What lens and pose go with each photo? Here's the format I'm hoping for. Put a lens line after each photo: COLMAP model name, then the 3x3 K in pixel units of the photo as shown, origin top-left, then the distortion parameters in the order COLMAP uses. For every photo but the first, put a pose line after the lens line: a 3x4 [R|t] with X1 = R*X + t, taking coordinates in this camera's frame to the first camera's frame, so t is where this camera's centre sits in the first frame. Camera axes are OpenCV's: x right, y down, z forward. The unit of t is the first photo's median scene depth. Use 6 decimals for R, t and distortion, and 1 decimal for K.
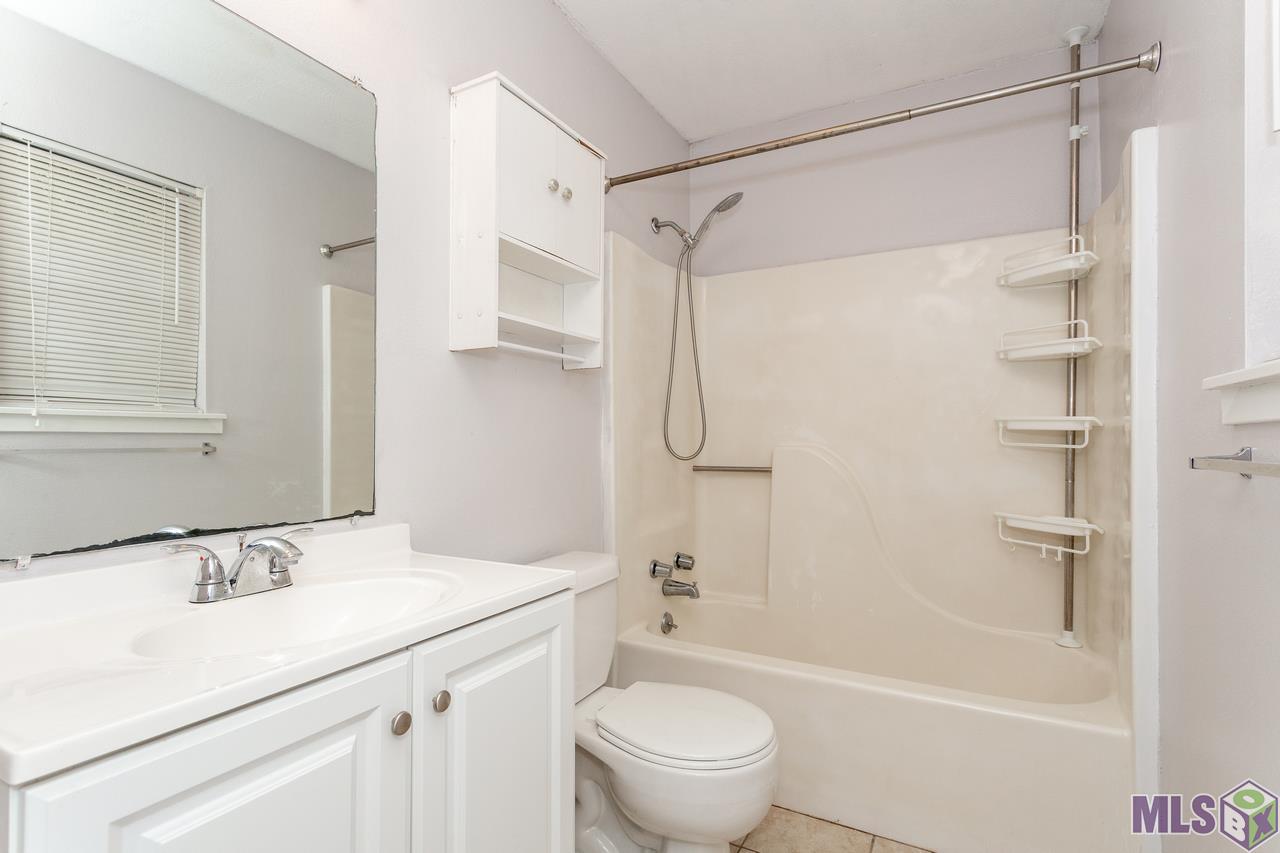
lens RADIAL K [[618.8, 0, 634.4], [0, 618.8, 434.8], [0, 0, 1]] dist [0.013203, -0.001498]
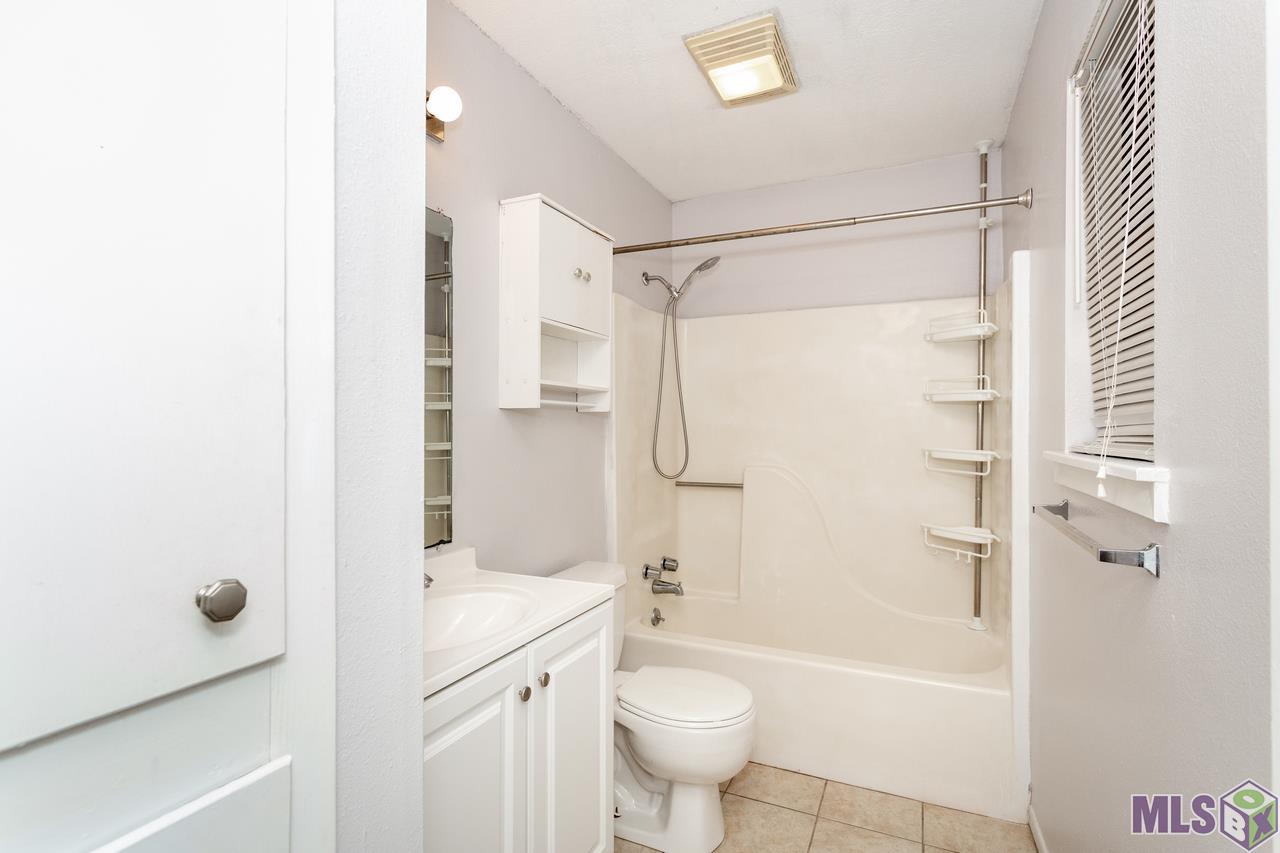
lens RADIAL K [[618.8, 0, 633.5], [0, 618.8, 429.7], [0, 0, 1]] dist [0.013203, -0.001498]
pose [[0.997815, -0.001289, 0.066063, -0.097006], [0.000642, 0.999952, 0.009813, -0.093066], [-0.066073, -0.009749, 0.997767, -0.247964]]
